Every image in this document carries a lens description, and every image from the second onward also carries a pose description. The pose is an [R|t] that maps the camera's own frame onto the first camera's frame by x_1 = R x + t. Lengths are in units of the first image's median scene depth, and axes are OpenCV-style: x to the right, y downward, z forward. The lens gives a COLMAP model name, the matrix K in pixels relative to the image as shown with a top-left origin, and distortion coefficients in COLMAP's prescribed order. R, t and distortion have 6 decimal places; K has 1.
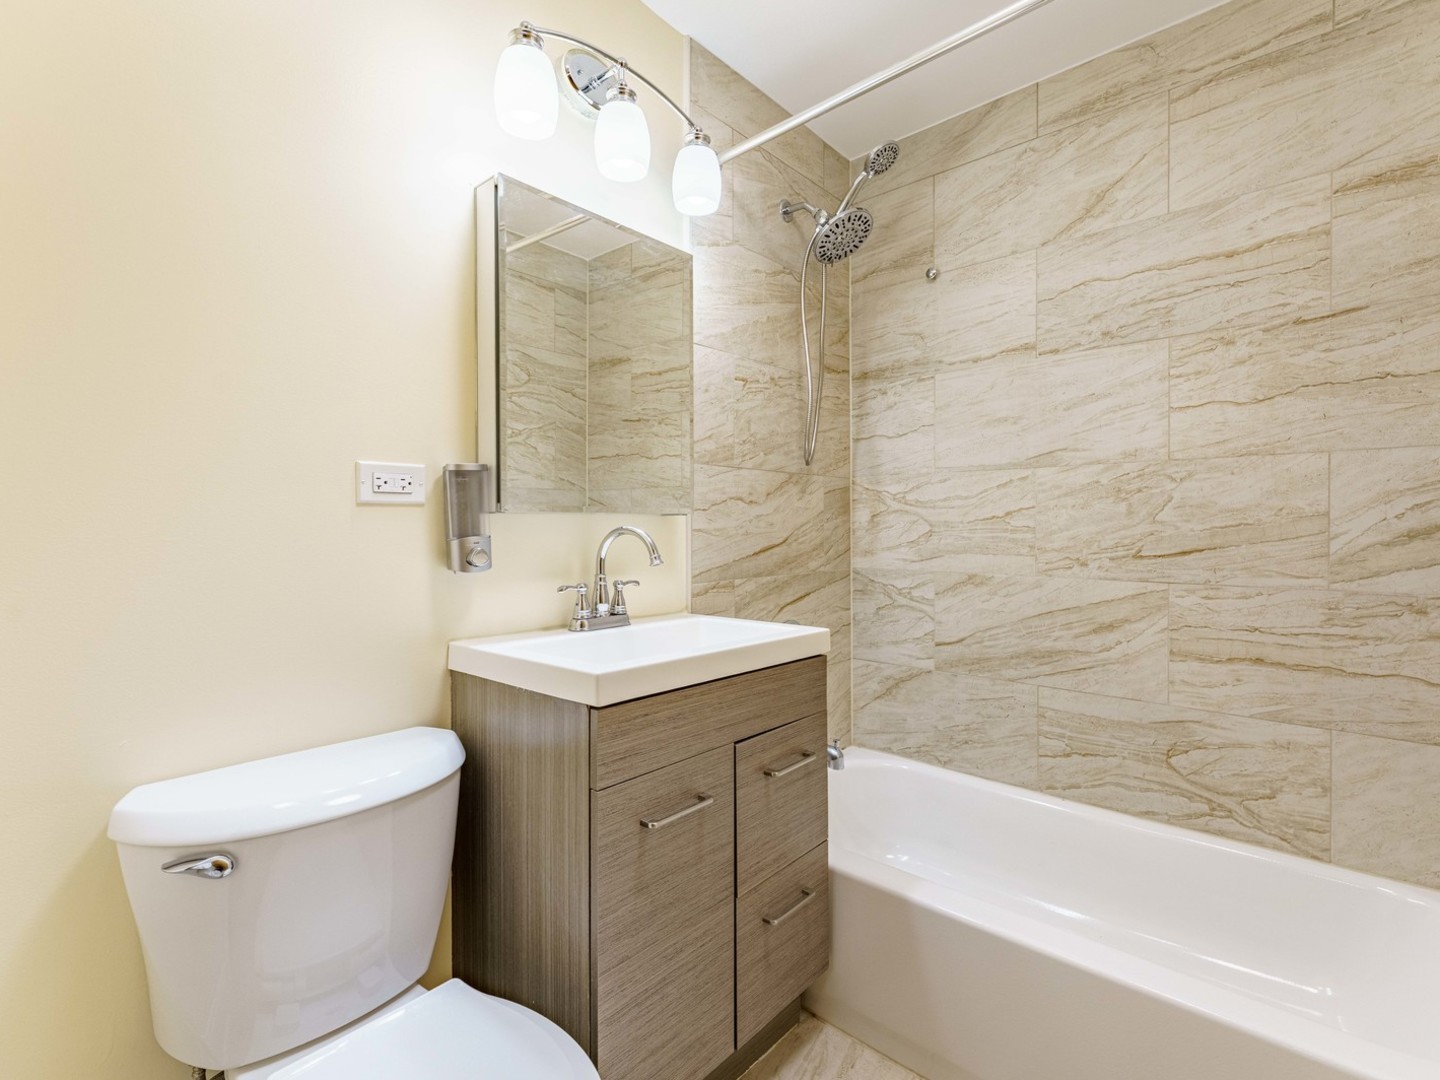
lens RADIAL K [[679.6, 0, 725.2], [0, 679.6, 528.9], [0, 0, 1]] dist [0.002969, -0.000502]
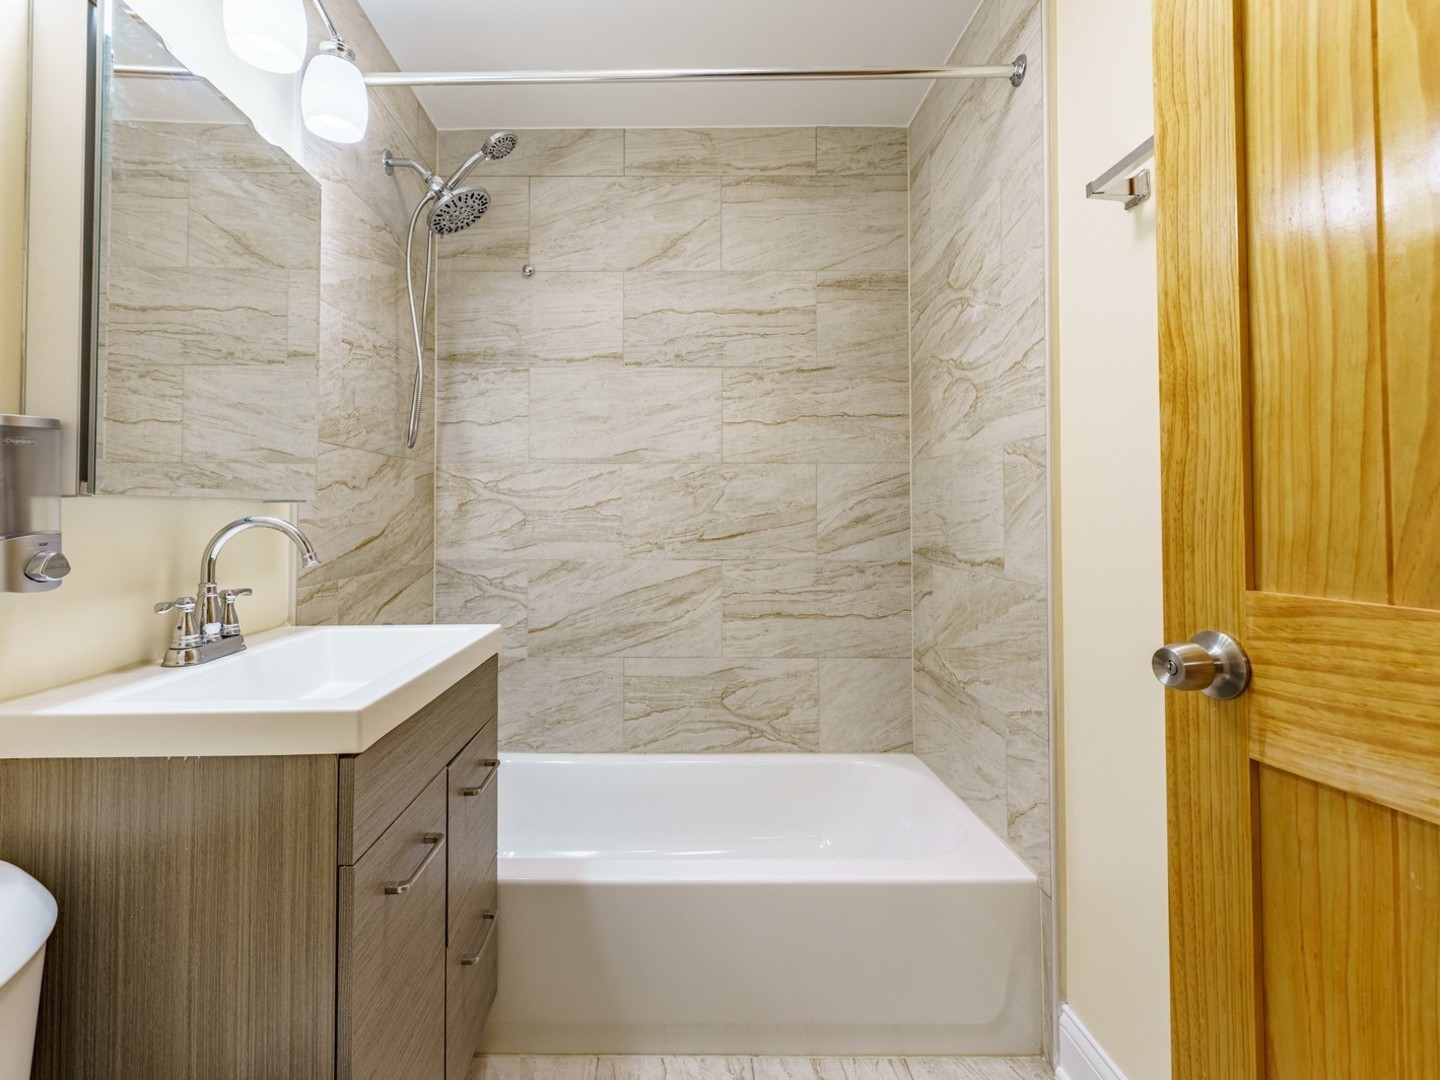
lens RADIAL K [[679.6, 0, 685.8], [0, 679.6, 495.8], [0, 0, 1]] dist [0.002969, -0.000502]
pose [[0.748497, 0.017958, 0.662895, -0.226574], [0.003075, 0.999529, -0.030550, -0.001506], [-0.663131, 0.024905, 0.748089, 0.093463]]
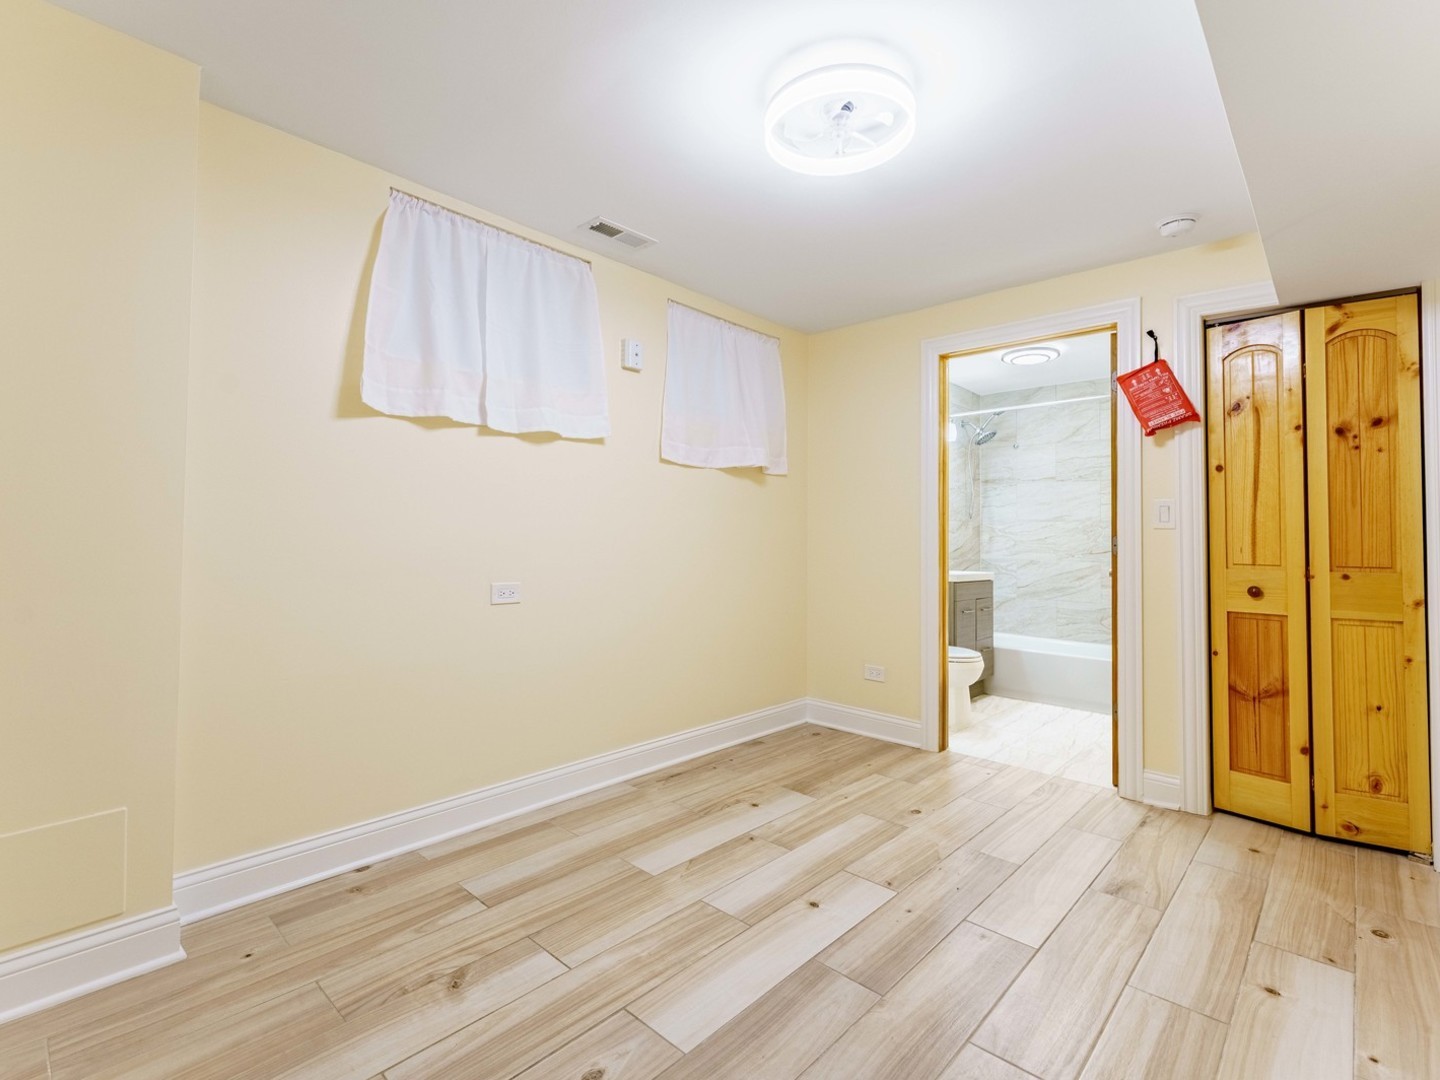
lens RADIAL K [[679.6, 0, 729.0], [0, 679.6, 515.5], [0, 0, 1]] dist [0.002969, -0.000502]
pose [[0.999606, 0.013232, -0.024741, -0.862963], [-0.014107, 0.999269, -0.035531, 0.002991], [0.024252, 0.035866, 0.999062, -1.928246]]
